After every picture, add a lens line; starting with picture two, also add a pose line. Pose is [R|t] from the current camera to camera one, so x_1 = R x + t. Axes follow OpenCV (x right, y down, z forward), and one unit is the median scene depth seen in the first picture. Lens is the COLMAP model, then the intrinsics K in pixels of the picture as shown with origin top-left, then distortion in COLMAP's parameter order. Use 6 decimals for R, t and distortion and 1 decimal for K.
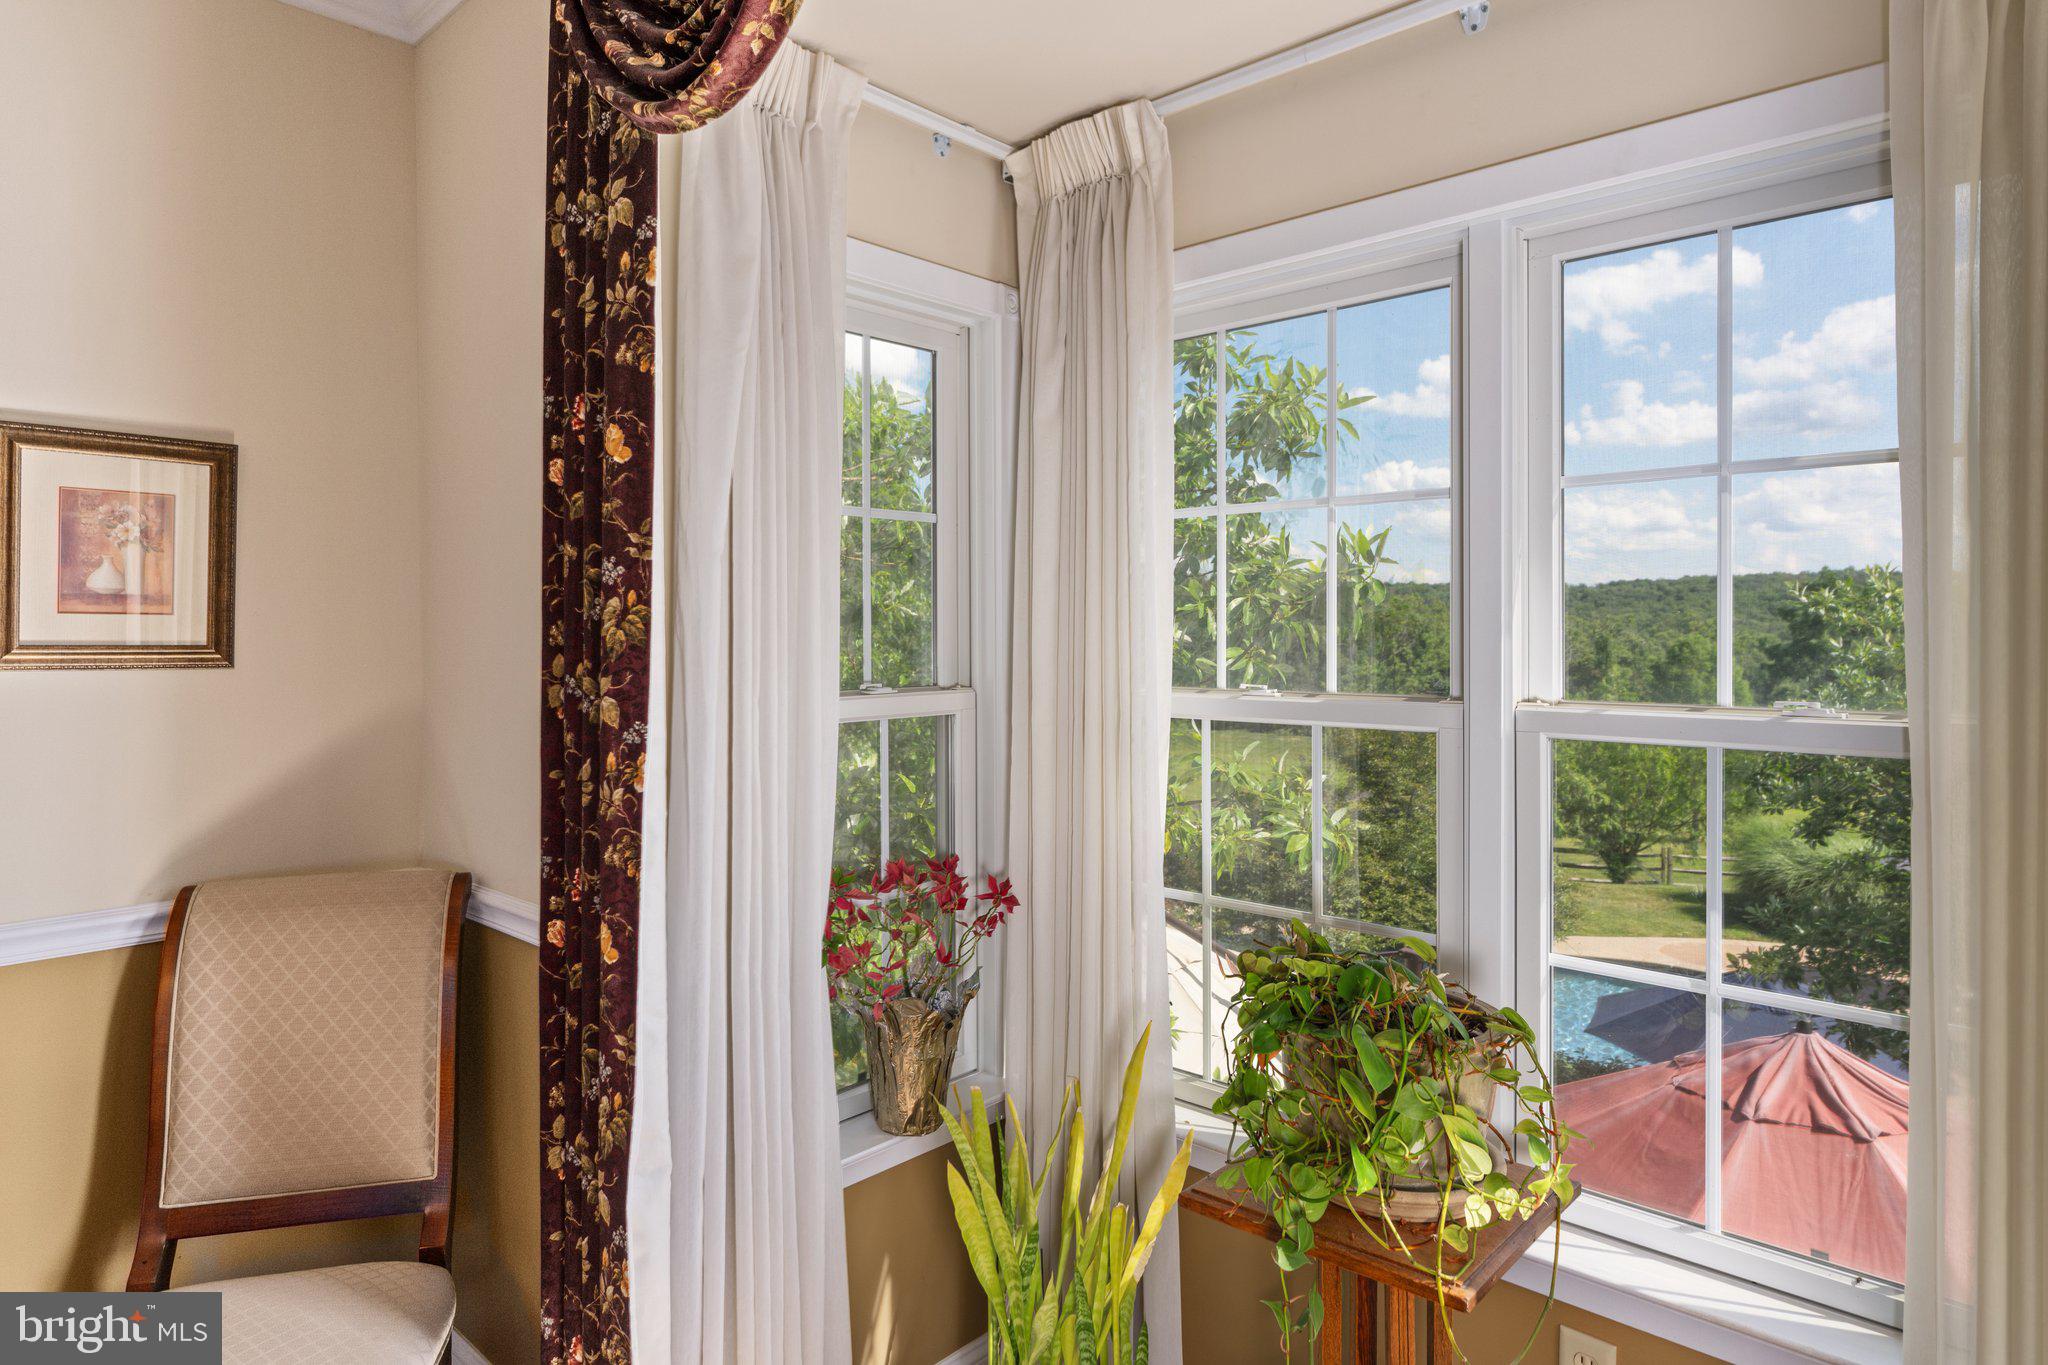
lens RADIAL K [[1186.6, 0, 1023.8], [0, 1186.6, 674.1], [0, 0, 1]] dist [-0.001006, -0.000127]
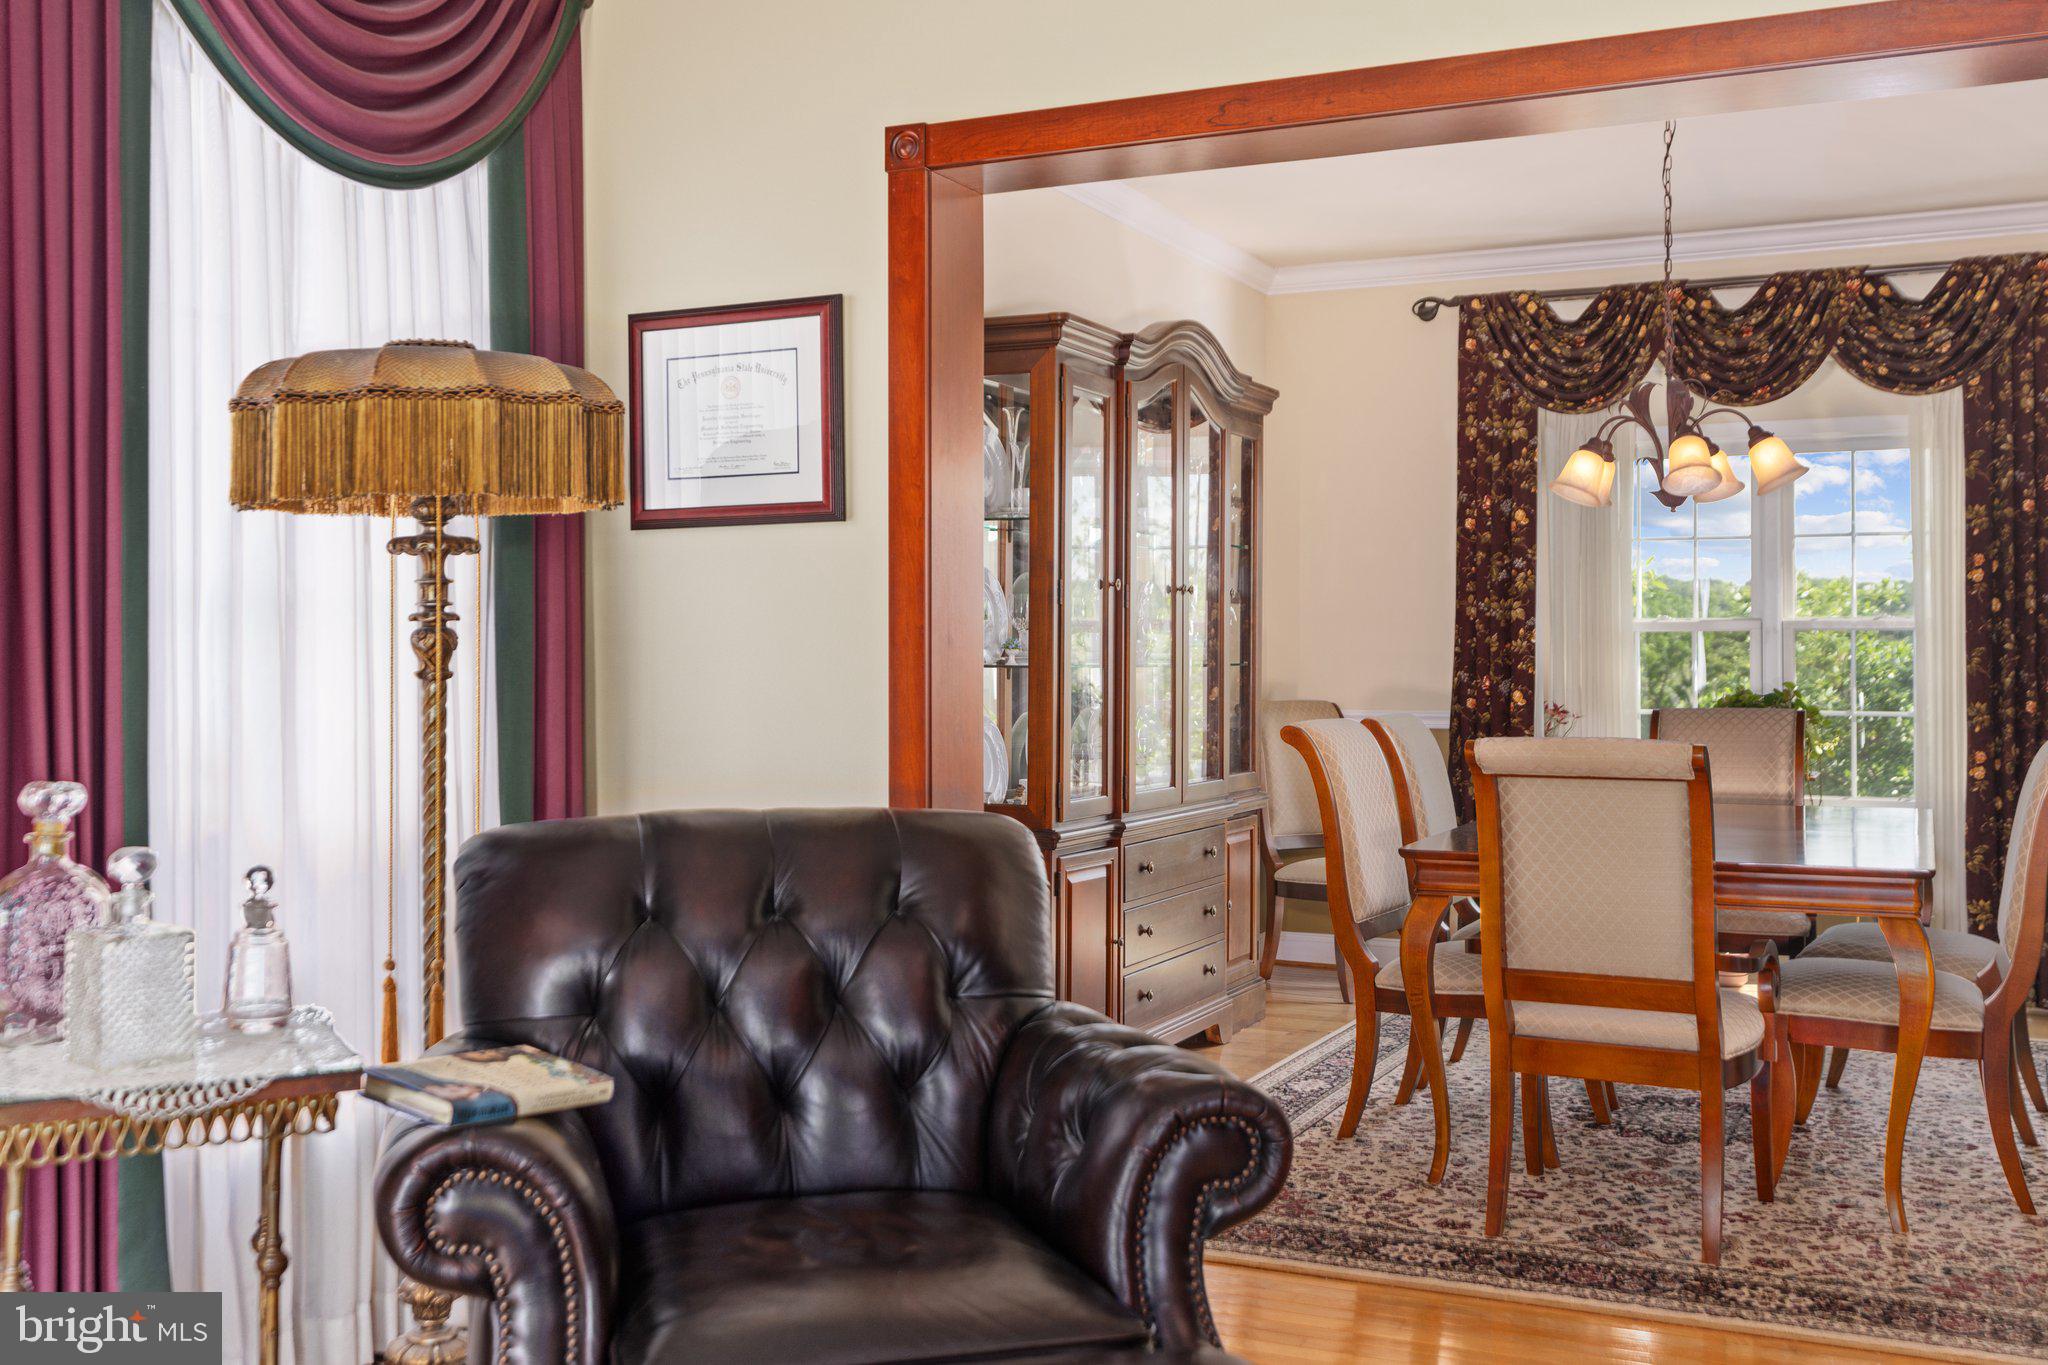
lens RADIAL K [[2067.0, 0, 1024.1], [0, 2067.0, 678.5], [0, 0, 1]] dist [-0.000268, 0.000000]
pose [[0.959041, -0.004191, 0.283235, -2.856184], [0.001615, 0.999955, 0.009329, 0.138081], [-0.283261, -0.008490, 0.959005, -3.341209]]
